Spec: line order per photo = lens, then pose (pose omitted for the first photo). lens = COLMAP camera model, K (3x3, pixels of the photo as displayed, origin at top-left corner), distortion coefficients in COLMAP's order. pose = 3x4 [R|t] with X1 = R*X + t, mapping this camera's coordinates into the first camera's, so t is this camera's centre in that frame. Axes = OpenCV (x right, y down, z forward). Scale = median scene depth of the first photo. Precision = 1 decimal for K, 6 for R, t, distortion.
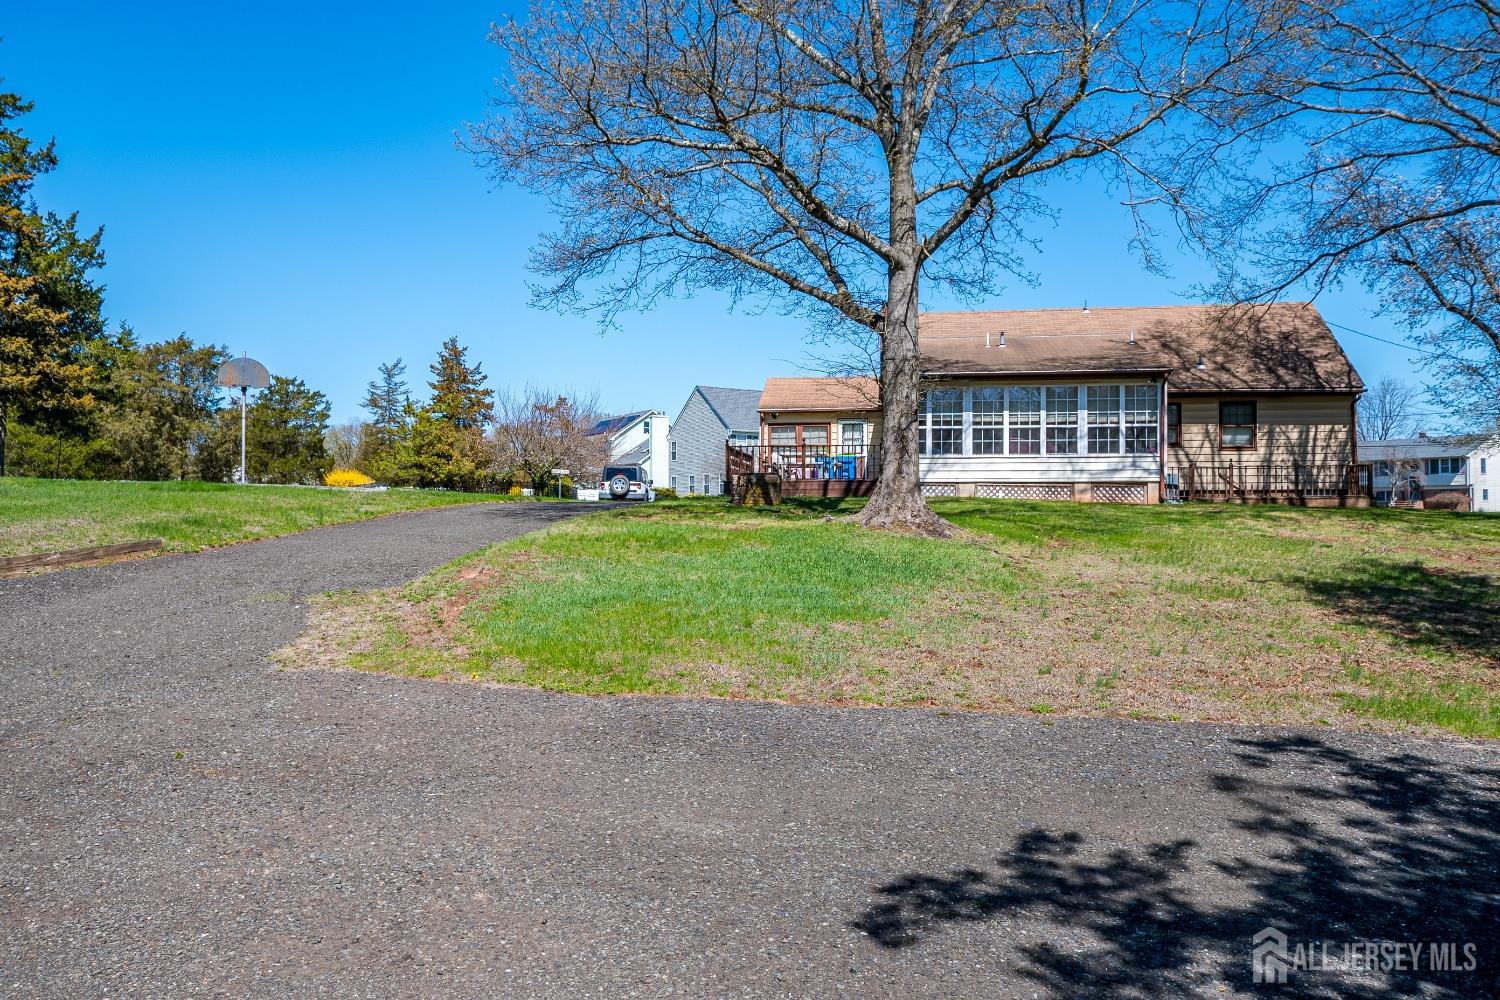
lens RADIAL K [[1195.7, 0, 750.7], [0, 1195.7, 506.4], [0, 0, 1]] dist [-0.010237, 0.001060]
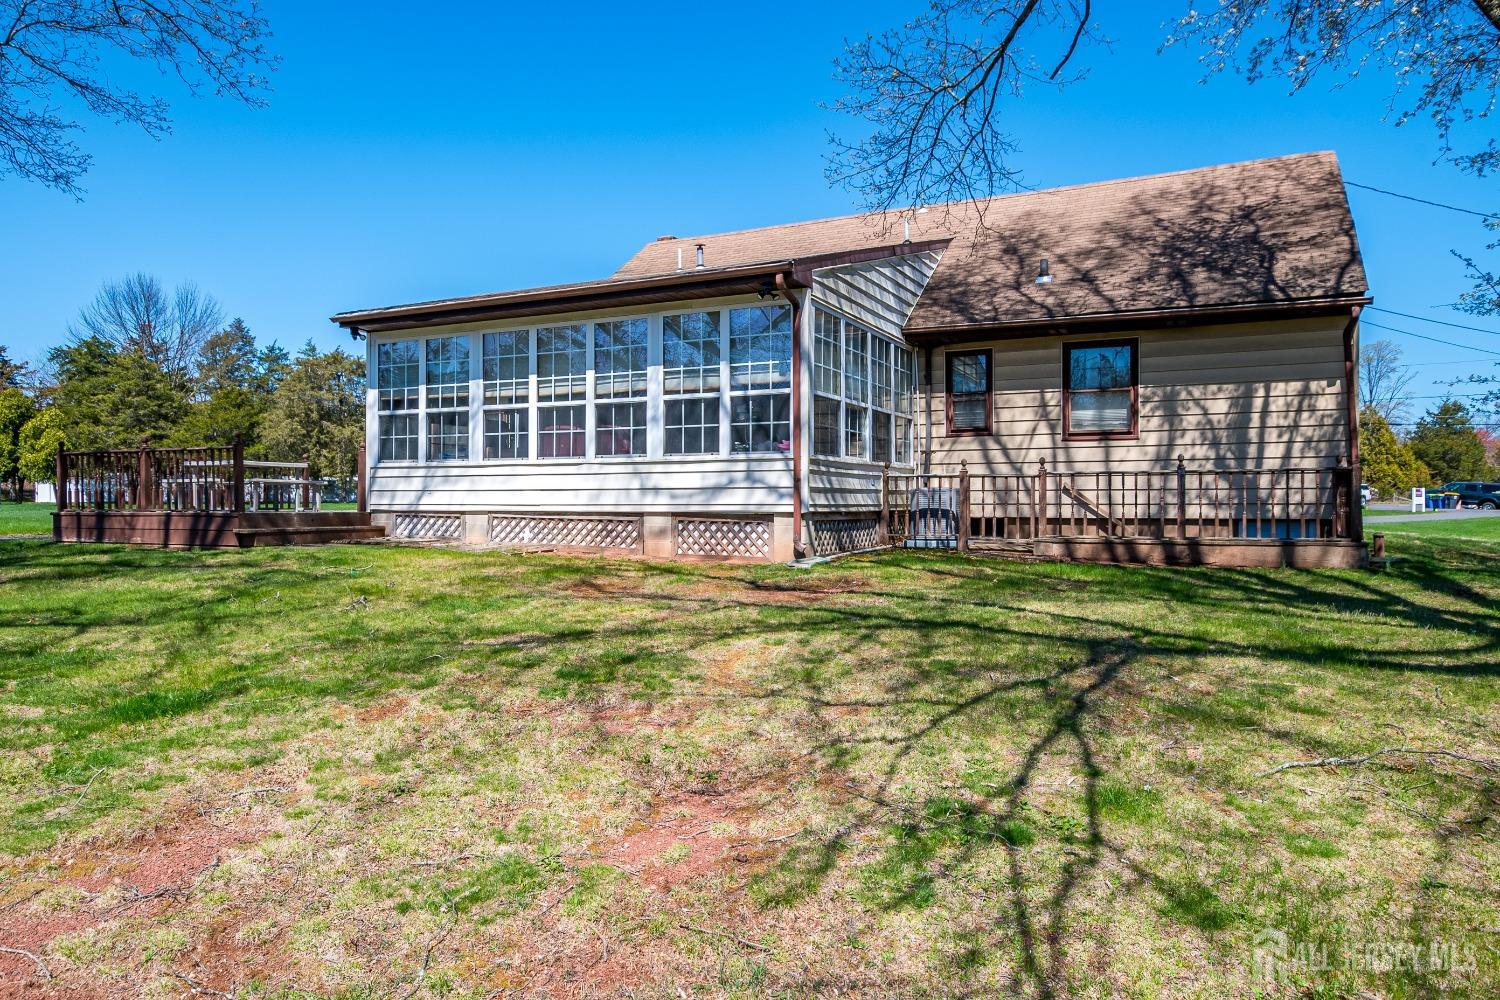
lens RADIAL K [[1005.8, 0, 749.8], [0, 1005.8, 494.6], [0, 0, 1]] dist [-0.011012, 0.001464]
pose [[0.954296, -0.003789, -0.298840, 0.429026], [0.005536, 0.999972, 0.004999, -0.029305], [0.298813, -0.006425, 0.954290, 0.606424]]
